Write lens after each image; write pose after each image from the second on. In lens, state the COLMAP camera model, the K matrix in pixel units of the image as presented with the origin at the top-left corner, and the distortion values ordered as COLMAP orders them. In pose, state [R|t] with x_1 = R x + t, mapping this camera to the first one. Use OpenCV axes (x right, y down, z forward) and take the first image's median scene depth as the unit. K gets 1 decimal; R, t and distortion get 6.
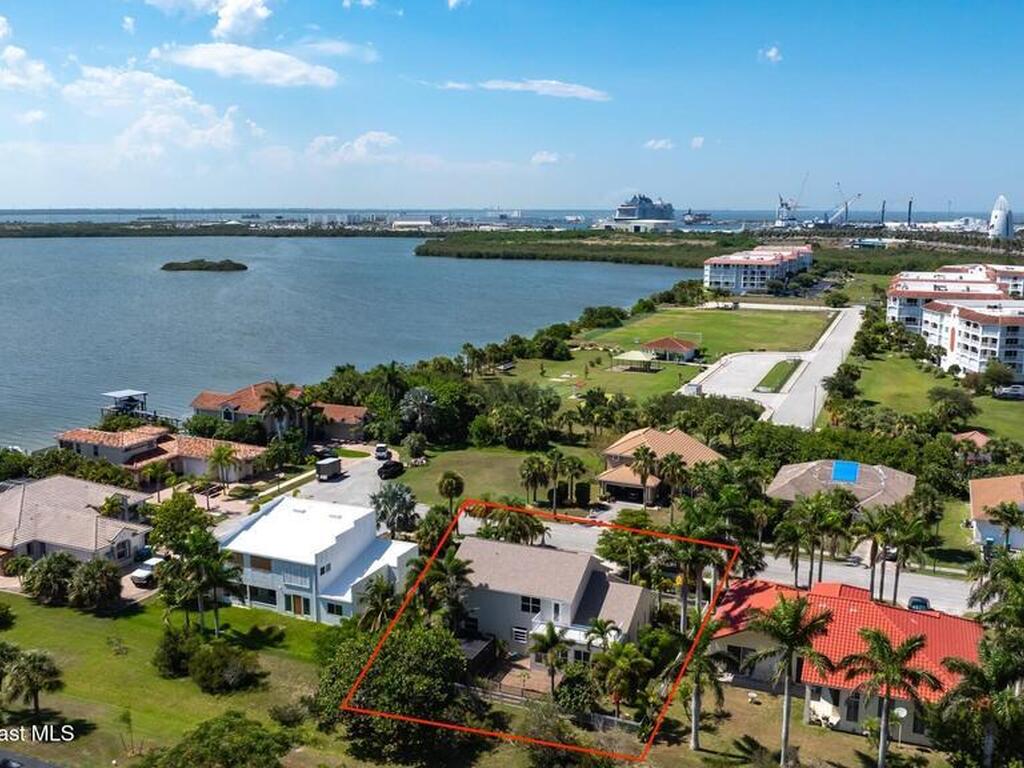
lens RADIAL K [[947.6, 0, 523.7], [0, 947.6, 384.6], [0, 0, 1]] dist [-0.016145, -0.012928]
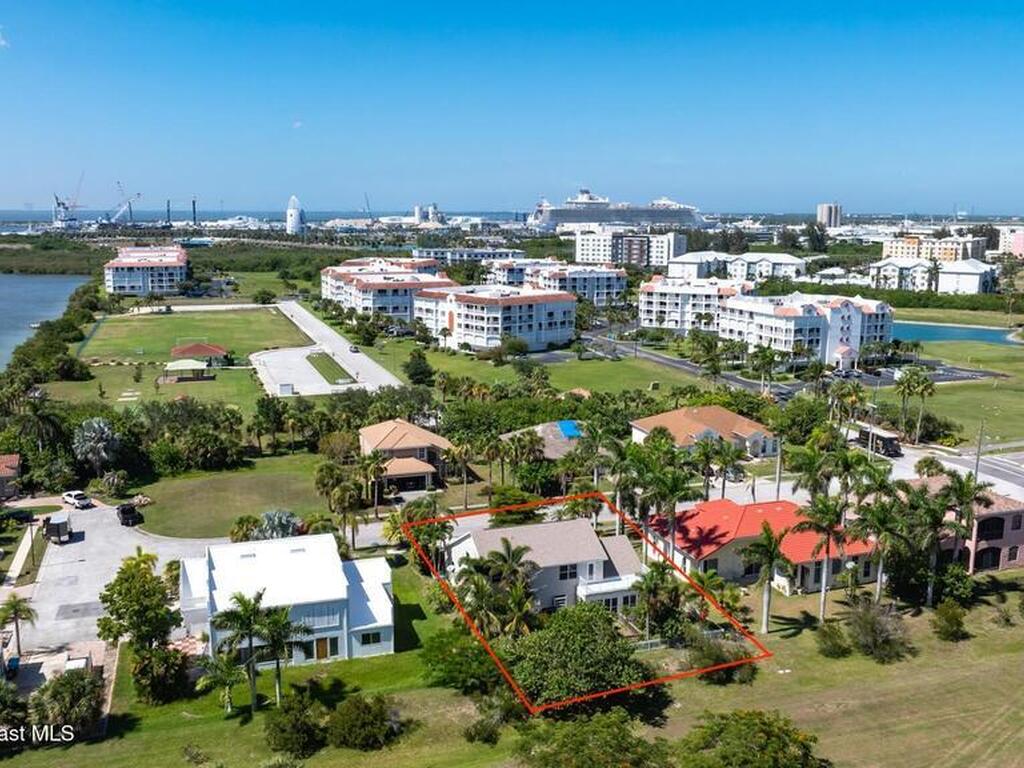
lens RADIAL K [[947.6, 0, 523.7], [0, 947.6, 384.6], [0, 0, 1]] dist [-0.016145, -0.012928]
pose [[0.741520, -0.120217, 0.660073, -0.256821], [0.119582, 0.991745, 0.046287, -0.014150], [-0.660188, 0.044610, 0.749775, 0.070417]]
